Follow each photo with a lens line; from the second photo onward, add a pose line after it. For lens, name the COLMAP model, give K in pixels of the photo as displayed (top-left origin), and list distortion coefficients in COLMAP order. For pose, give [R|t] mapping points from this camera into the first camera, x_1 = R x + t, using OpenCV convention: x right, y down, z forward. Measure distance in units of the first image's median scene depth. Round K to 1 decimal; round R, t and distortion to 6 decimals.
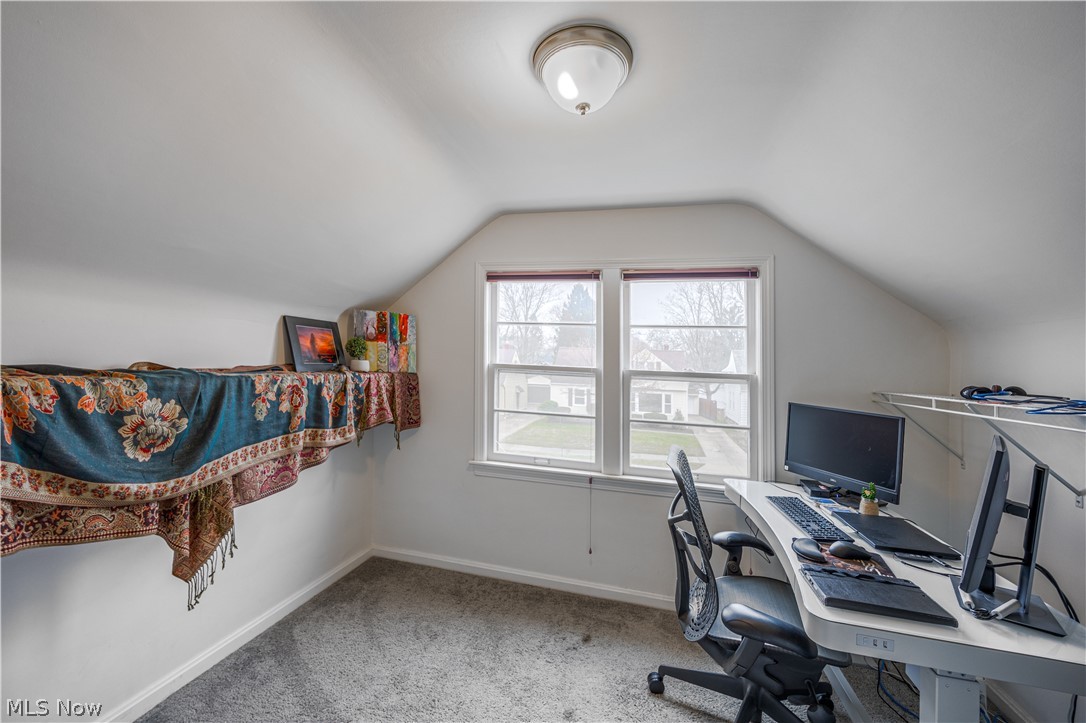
lens RADIAL K [[443.9, 0, 538.8], [0, 443.9, 358.1], [0, 0, 1]] dist [-0.000479, -0.000167]
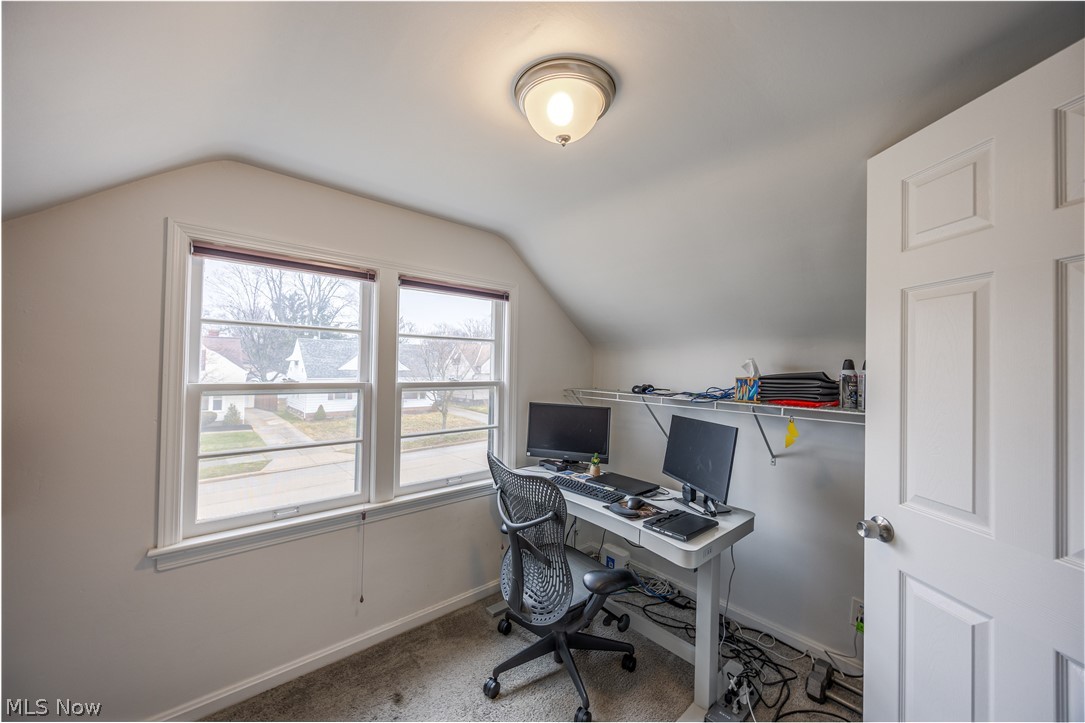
lens RADIAL K [[412.7, 0, 551.6], [0, 412.7, 347.5], [0, 0, 1]] dist [-0.000415, 0.000001]
pose [[0.532531, 0.008345, 0.846370, -0.379257], [-0.014102, 0.999900, -0.000986, -0.053511], [-0.846293, -0.011410, 0.532595, 0.289240]]
